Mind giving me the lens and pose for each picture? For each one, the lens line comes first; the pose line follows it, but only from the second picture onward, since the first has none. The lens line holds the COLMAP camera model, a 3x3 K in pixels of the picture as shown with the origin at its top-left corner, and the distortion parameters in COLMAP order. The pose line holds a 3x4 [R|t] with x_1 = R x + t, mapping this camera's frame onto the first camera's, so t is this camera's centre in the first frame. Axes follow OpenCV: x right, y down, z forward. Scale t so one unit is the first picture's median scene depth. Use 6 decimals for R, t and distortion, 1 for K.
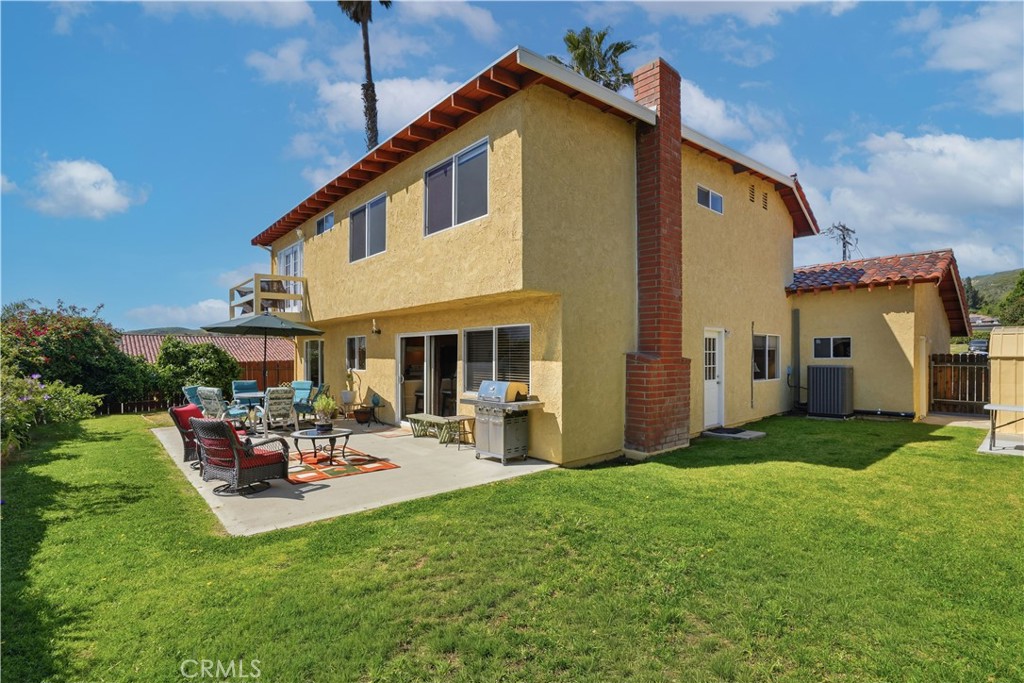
lens RADIAL K [[525.6, 0, 520.6], [0, 525.6, 358.8], [0, 0, 1]] dist [-0.025568, 0.000895]
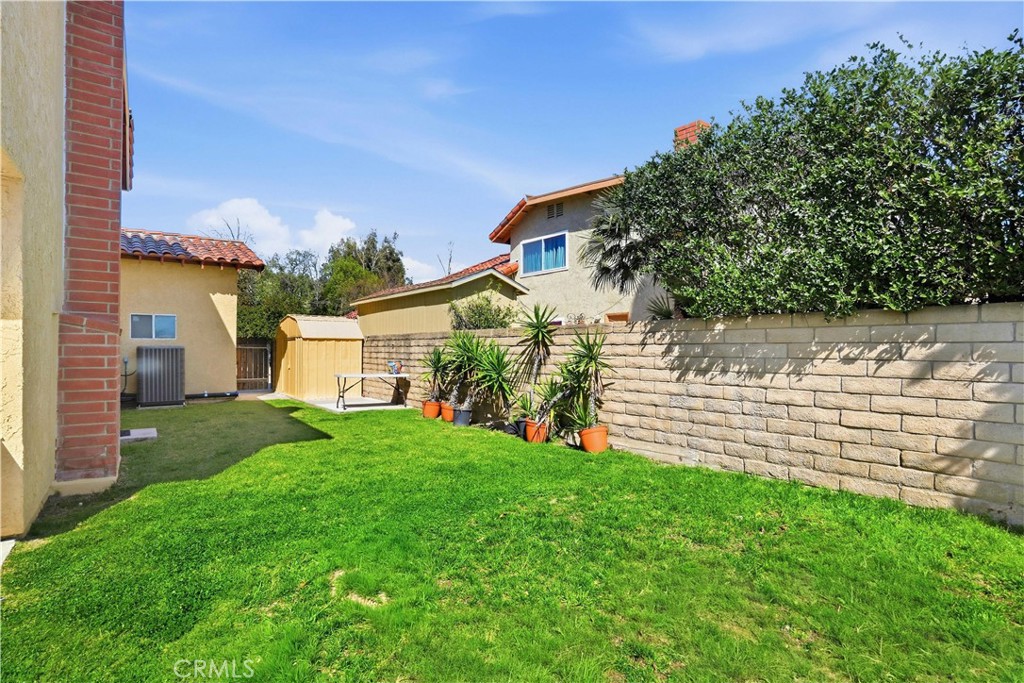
lens RADIAL K [[525.6, 0, 520.6], [0, 525.6, 358.8], [0, 0, 1]] dist [-0.025568, 0.000895]
pose [[0.049906, -0.013872, 0.998658, -0.266336], [0.005871, 0.999890, 0.013596, 0.027321], [-0.998737, 0.005184, 0.049982, 0.380875]]
